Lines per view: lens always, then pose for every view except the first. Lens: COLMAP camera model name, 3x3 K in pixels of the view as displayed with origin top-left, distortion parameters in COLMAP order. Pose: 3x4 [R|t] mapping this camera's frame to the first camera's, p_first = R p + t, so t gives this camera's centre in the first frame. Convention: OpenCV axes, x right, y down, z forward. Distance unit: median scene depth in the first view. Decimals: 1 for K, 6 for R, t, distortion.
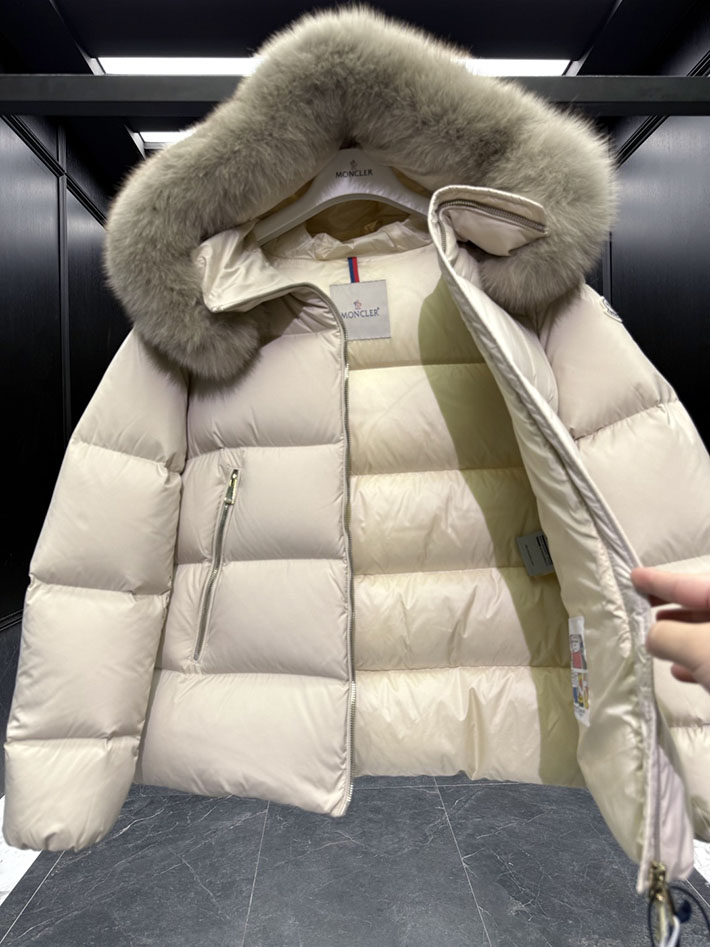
lens RADIAL K [[740.2, 0, 356.1], [0, 740.2, 470.2], [0, 0, 1]] dist [0.076917, -0.028128]
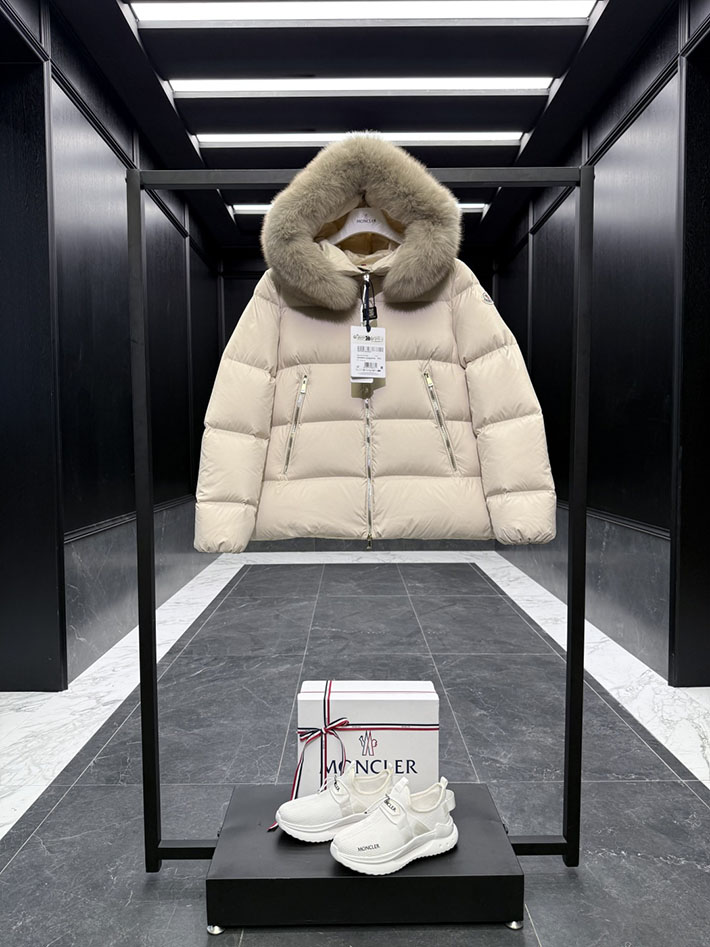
lens RADIAL K [[740.2, 0, 345.1], [0, 740.2, 474.8], [0, 0, 1]] dist [0.076917, -0.028128]
pose [[0.999082, 0.014204, -0.040411, 0.008728], [-0.012340, 0.998865, 0.046010, 0.067364], [0.041019, -0.045469, 0.998123, -0.375764]]
